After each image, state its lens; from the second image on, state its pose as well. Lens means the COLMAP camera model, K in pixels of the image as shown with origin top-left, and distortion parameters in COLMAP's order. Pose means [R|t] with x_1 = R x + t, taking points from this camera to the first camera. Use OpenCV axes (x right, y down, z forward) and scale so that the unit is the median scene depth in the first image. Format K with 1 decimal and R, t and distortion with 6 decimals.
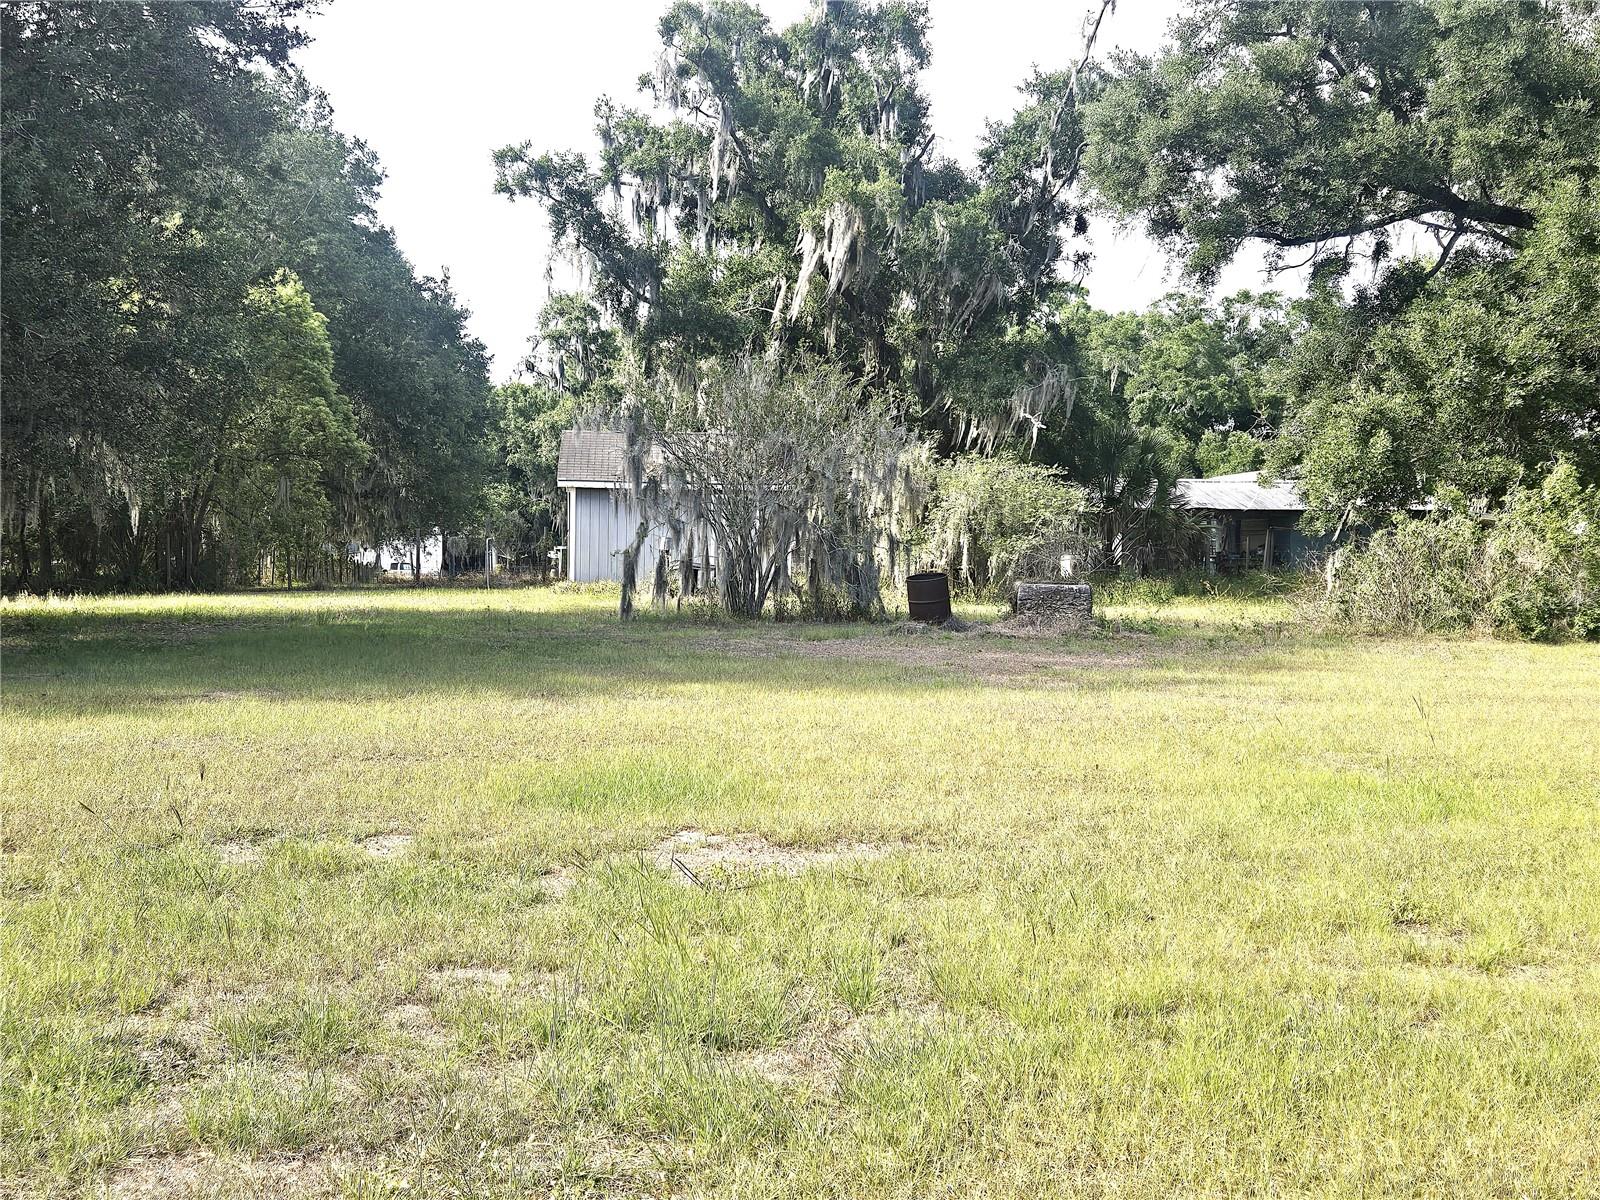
lens RADIAL K [[1882.5, 0, 801.8], [0, 1882.5, 600.0], [0, 0, 1]] dist [0.079789, 0.000000]
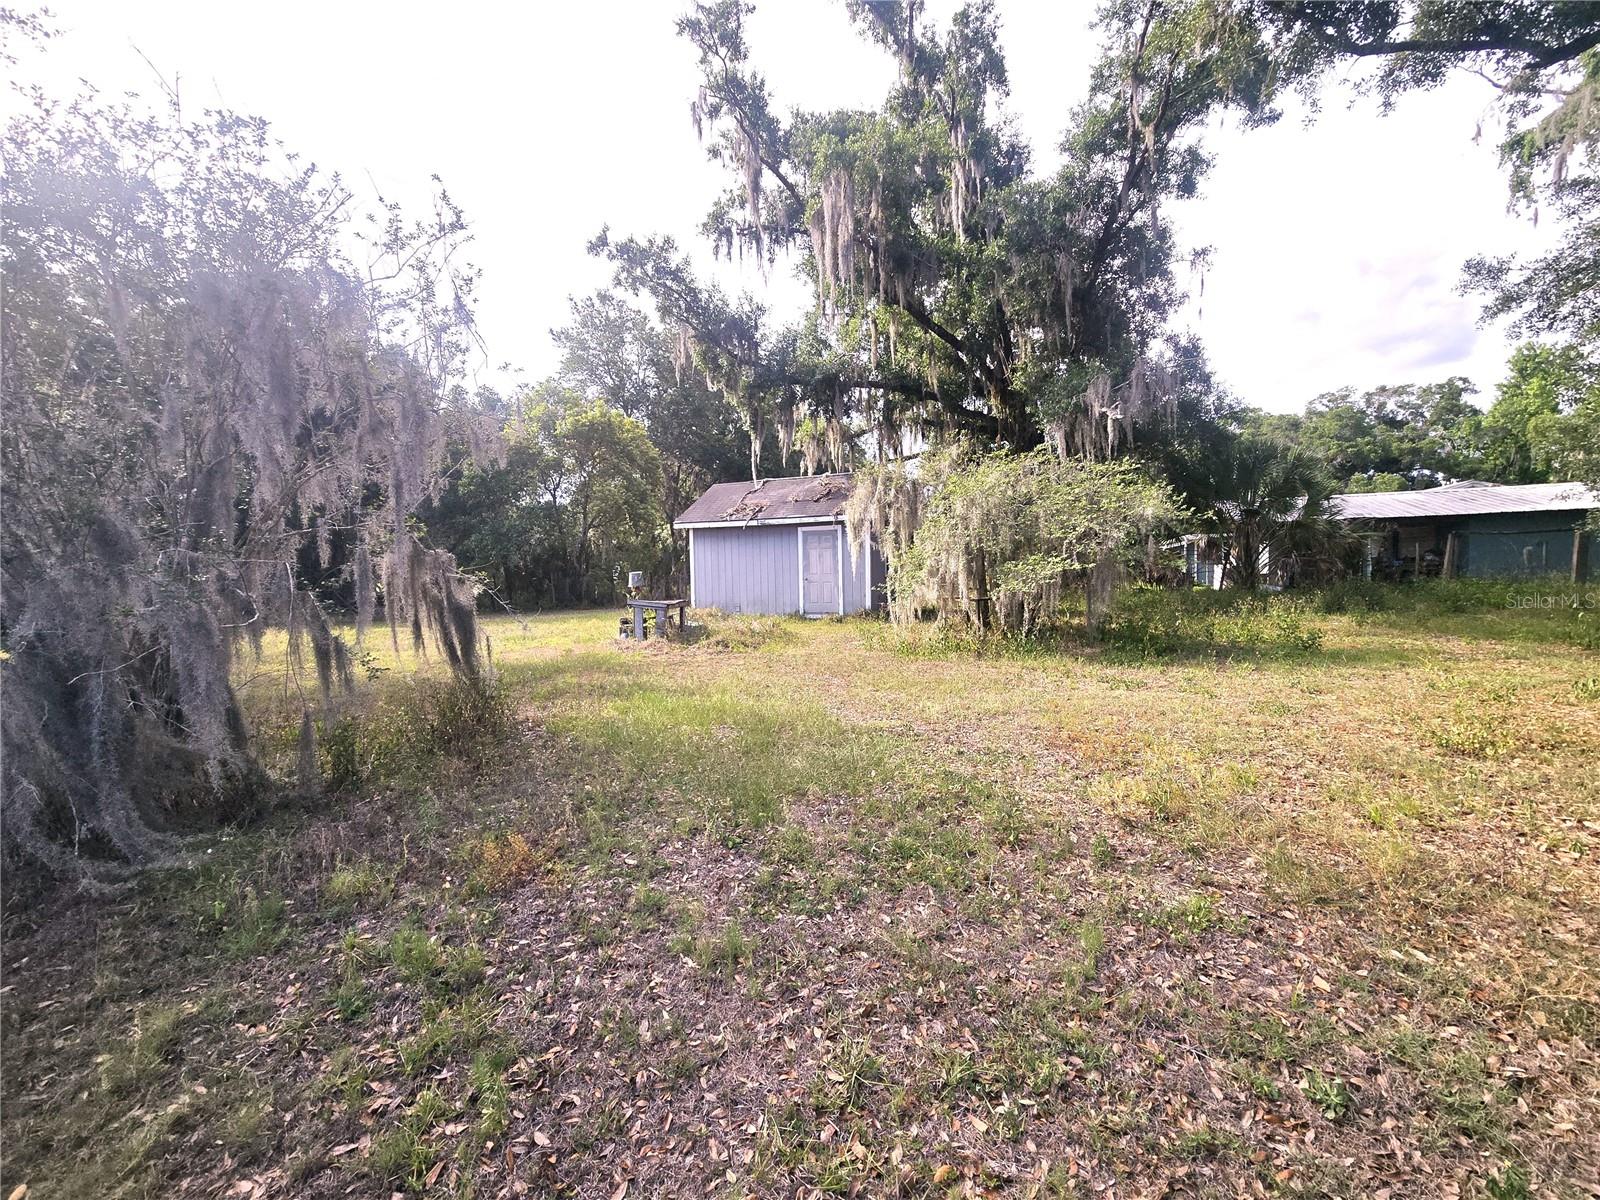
lens RADIAL K [[658.6, 0, 796.3], [0, 658.6, 599.3], [0, 0, 1]] dist [0.000718, 0.000121]
pose [[0.885047, -0.009139, -0.465412, 0.187338], [0.021169, 0.999563, 0.020629, -0.031833], [0.465021, -0.028110, 0.884853, 0.945620]]
